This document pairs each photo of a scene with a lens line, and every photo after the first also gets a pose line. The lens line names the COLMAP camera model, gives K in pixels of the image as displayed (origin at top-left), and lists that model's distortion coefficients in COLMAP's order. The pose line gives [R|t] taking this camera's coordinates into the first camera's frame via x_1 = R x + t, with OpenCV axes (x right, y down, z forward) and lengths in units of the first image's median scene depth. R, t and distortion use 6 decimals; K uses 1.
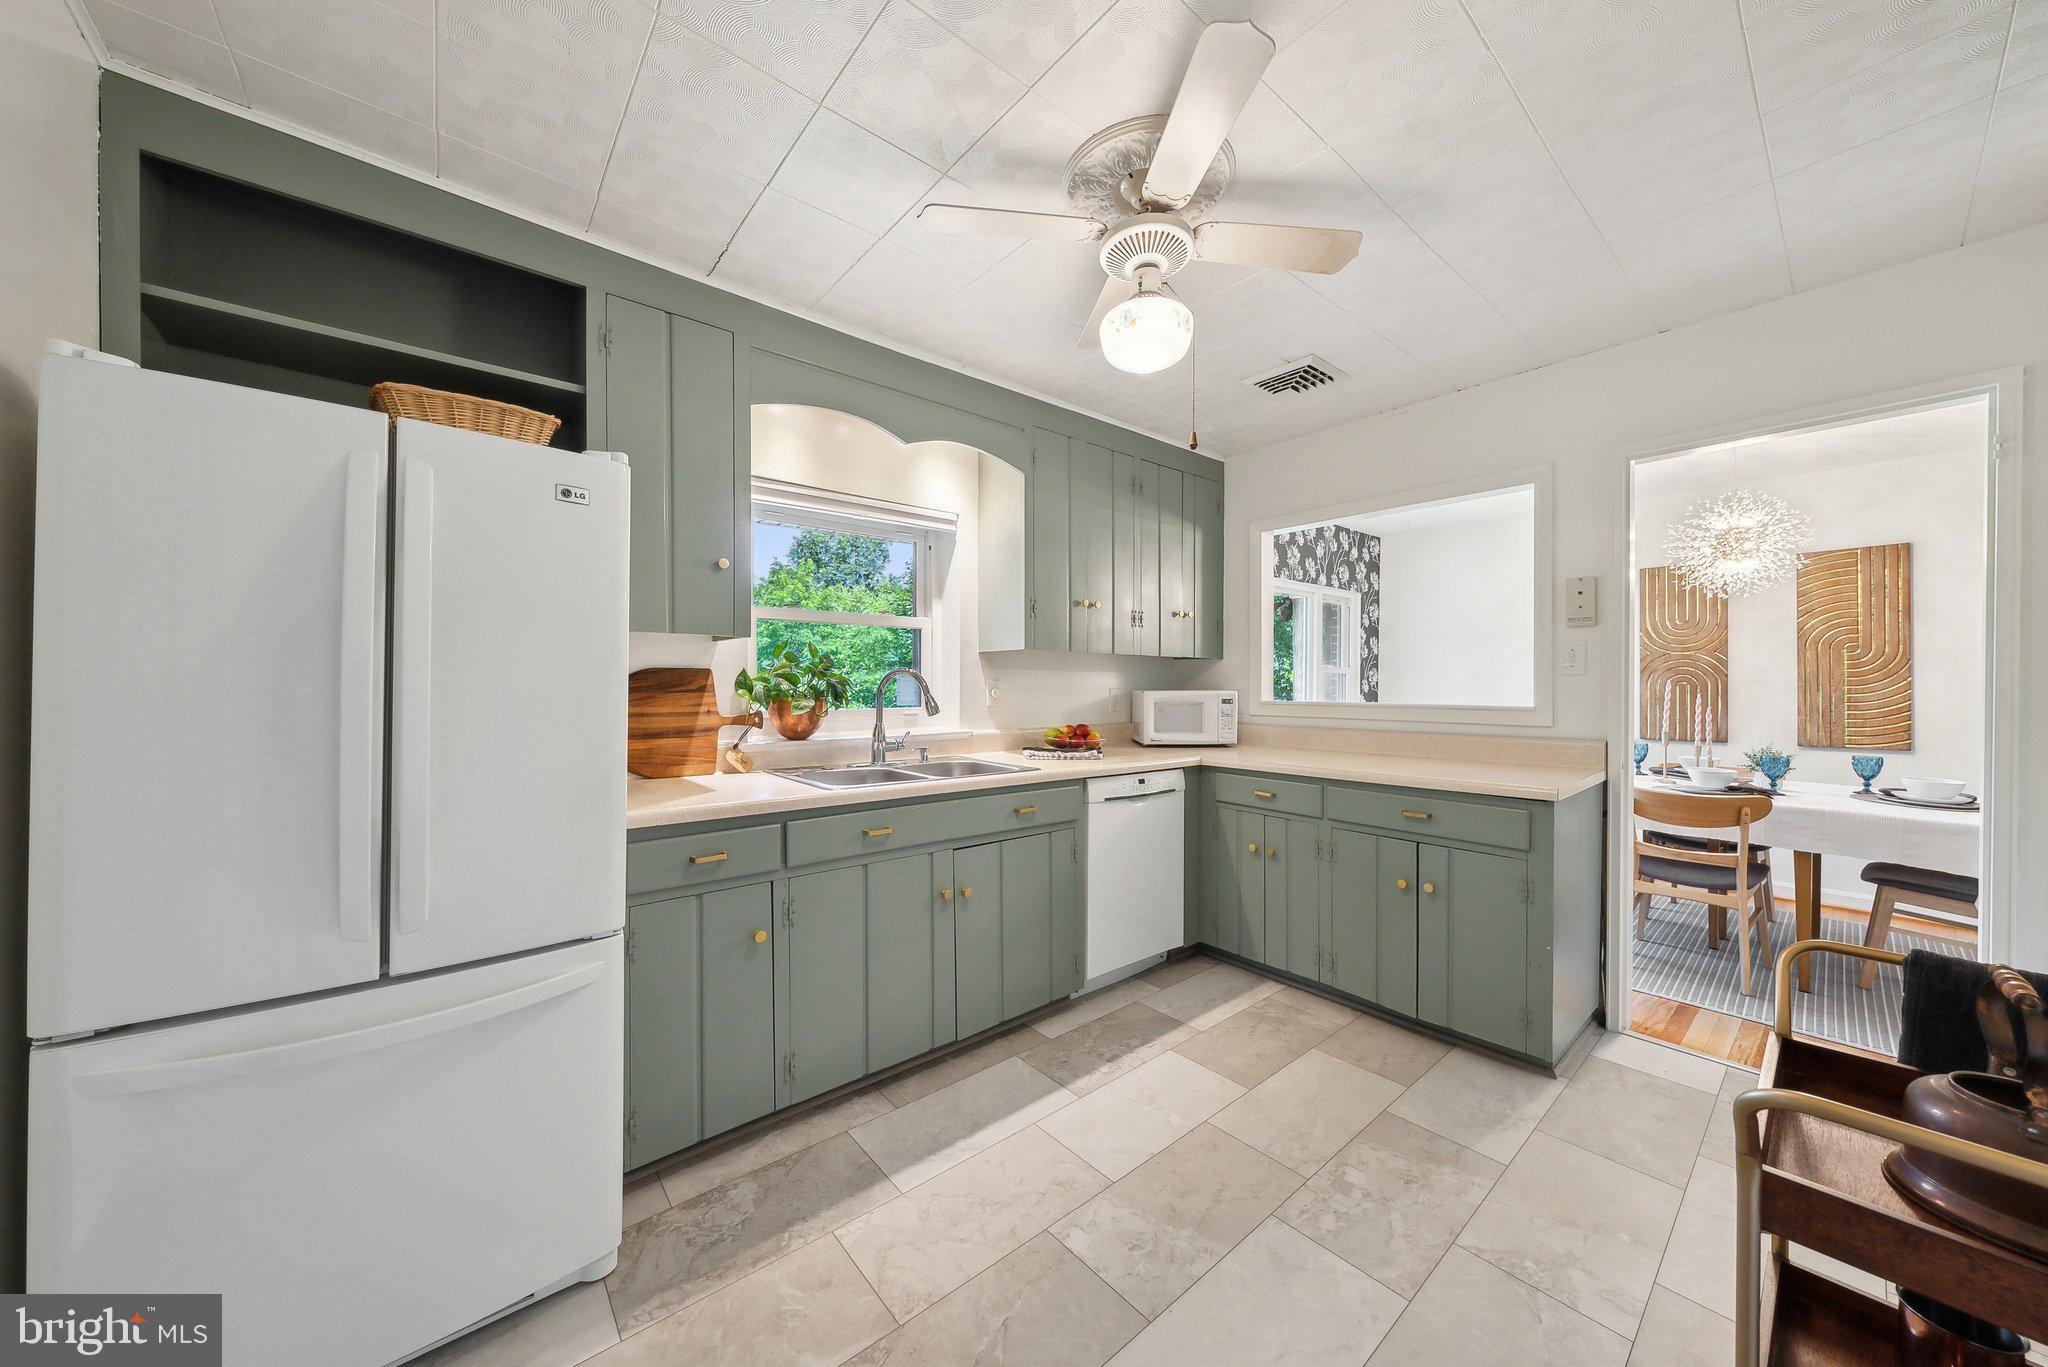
lens RADIAL K [[689.5, 0, 1003.9], [0, 689.5, 682.9], [0, 0, 1]] dist [-0.003086, -0.000044]
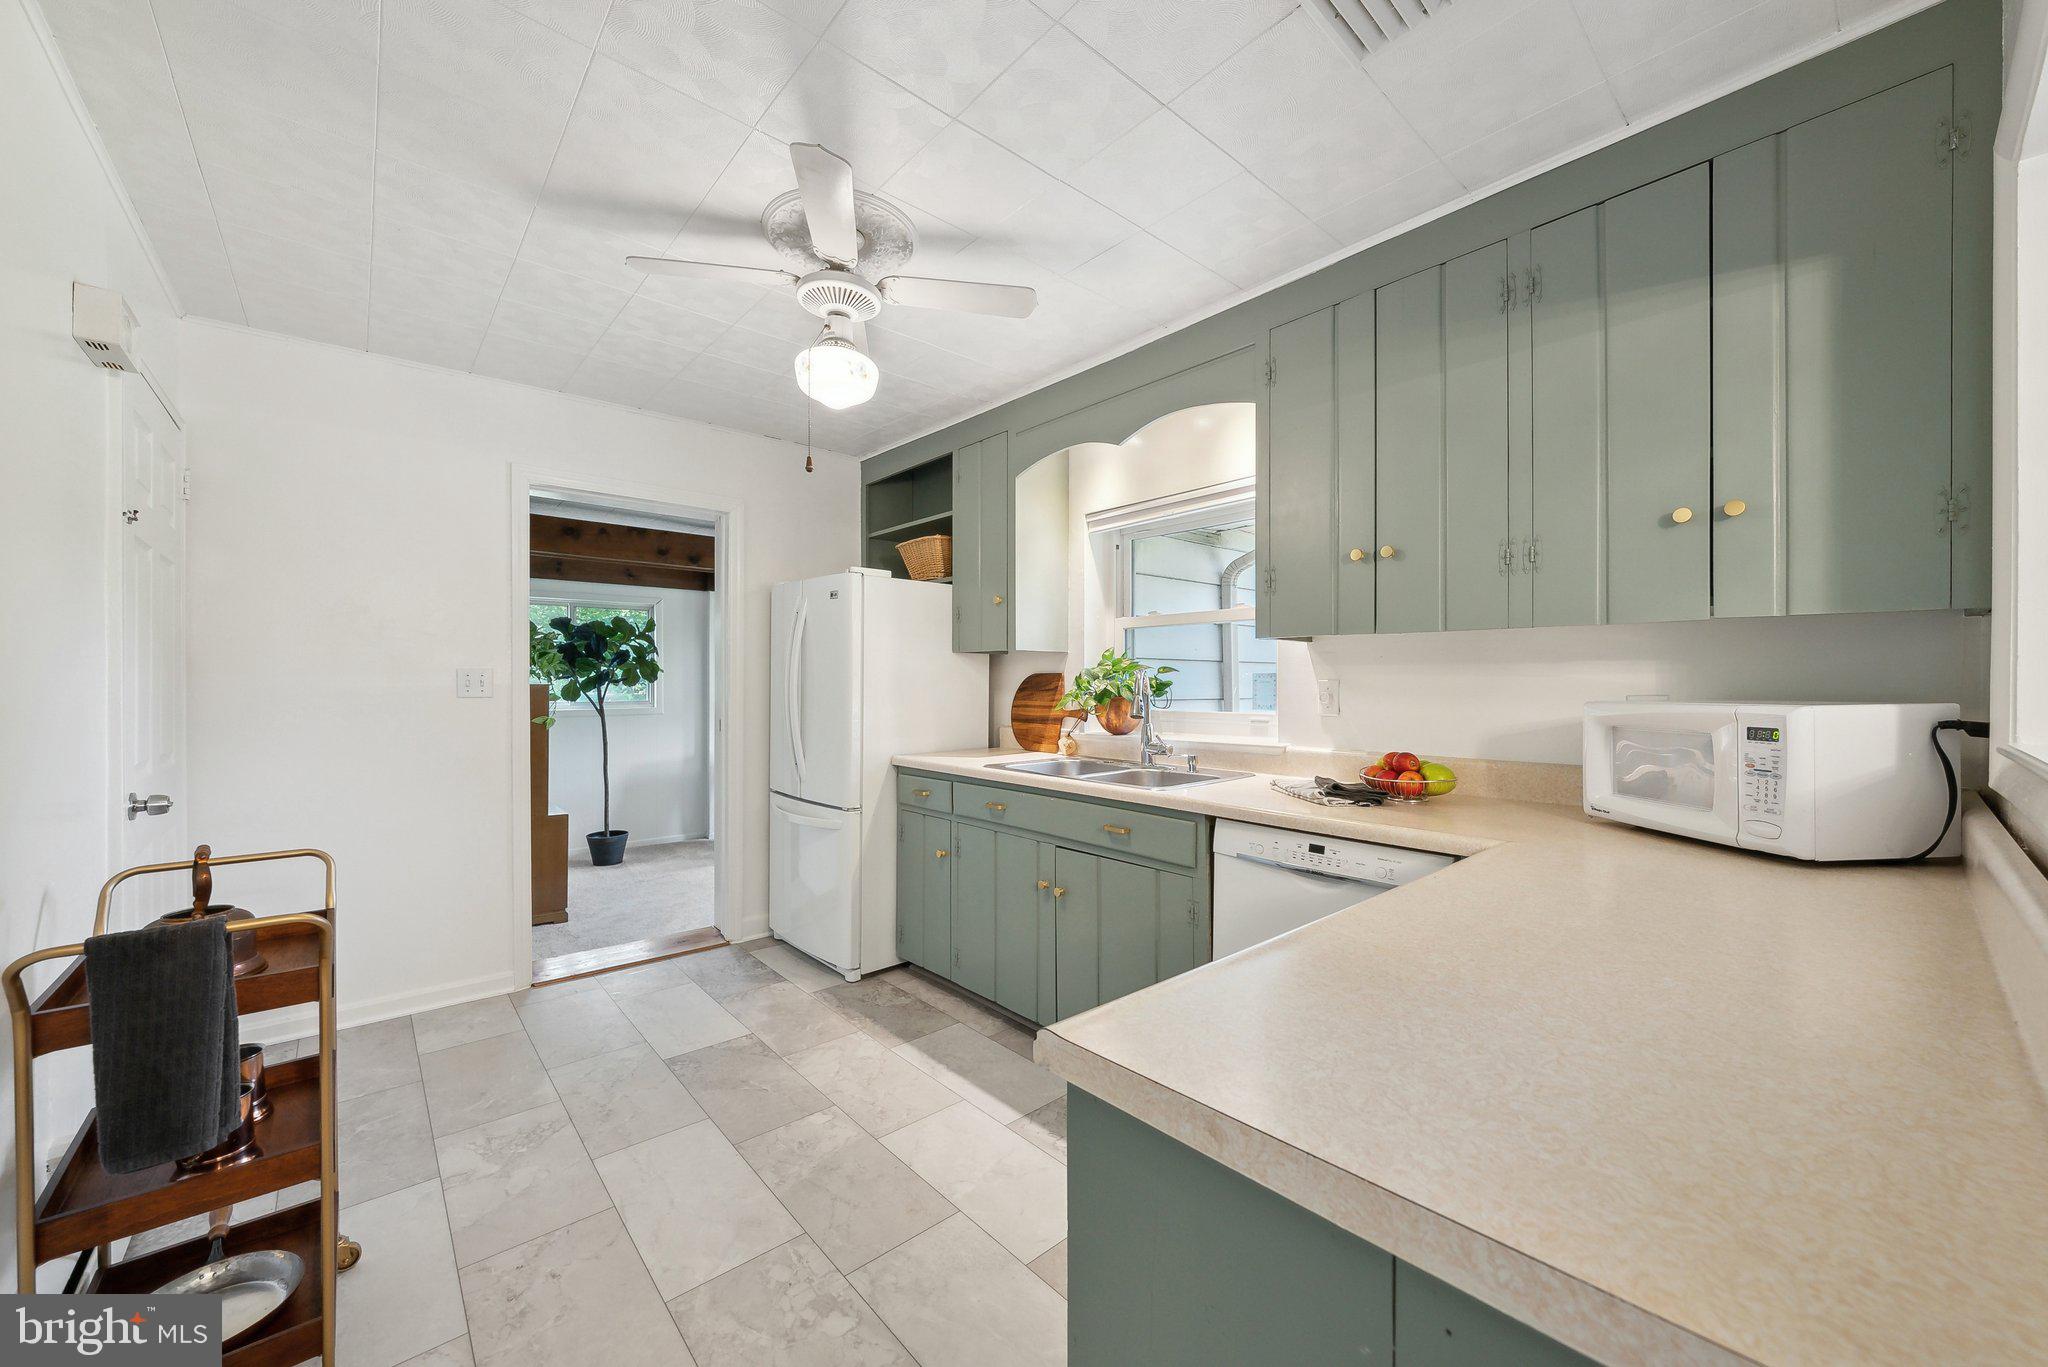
lens RADIAL K [[736.5, 0, 1011.1], [0, 736.5, 684.2], [0, 0, 1]] dist [0.001090, 0.000179]
pose [[0.057237, 0.000860, -0.998360, 1.099840], [0.001382, 0.999999, 0.000941, -0.001260], [0.998360, -0.001434, 0.057235, 0.937919]]
